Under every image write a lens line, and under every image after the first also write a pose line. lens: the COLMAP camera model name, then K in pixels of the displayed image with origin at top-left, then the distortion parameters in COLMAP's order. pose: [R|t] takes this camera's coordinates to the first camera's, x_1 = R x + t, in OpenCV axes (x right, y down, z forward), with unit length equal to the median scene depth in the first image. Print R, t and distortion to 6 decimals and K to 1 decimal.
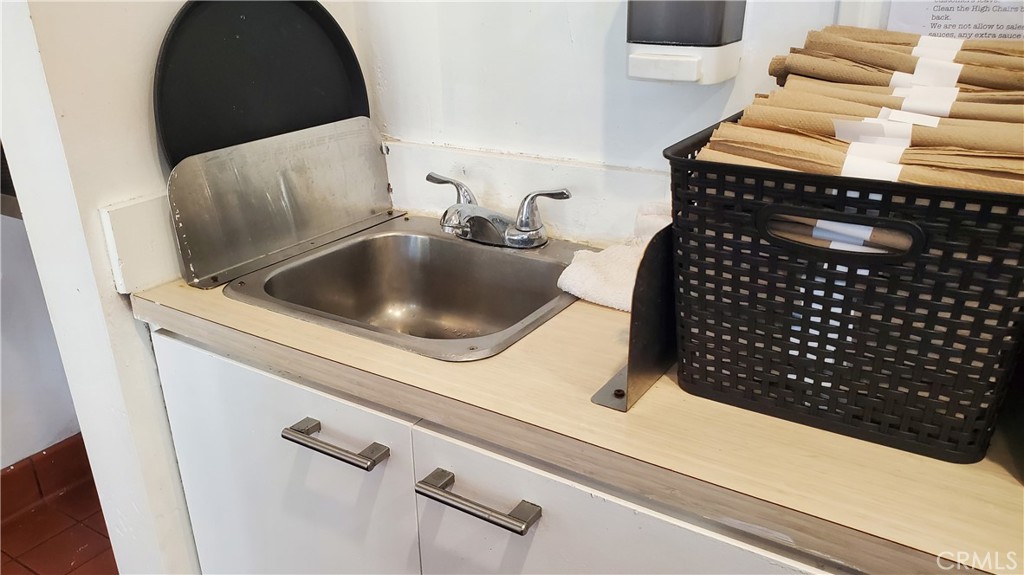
lens RADIAL K [[839.6, 0, 514.9], [0, 839.6, 300.3], [0, 0, 1]] dist [0.073931, -0.001214]
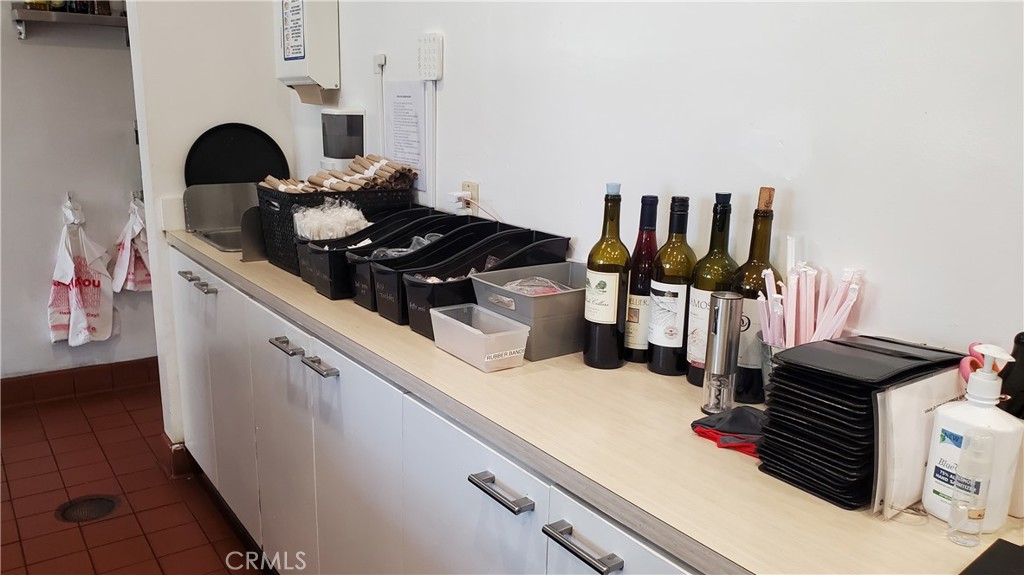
lens RADIAL K [[839.6, 0, 514.9], [0, 839.6, 300.3], [0, 0, 1]] dist [0.073931, -0.001214]
pose [[0.910065, 0.122041, -0.396091, 1.360260], [-0.188237, 0.973122, -0.132664, 0.289655], [0.369255, 0.195291, 0.908577, -0.852229]]
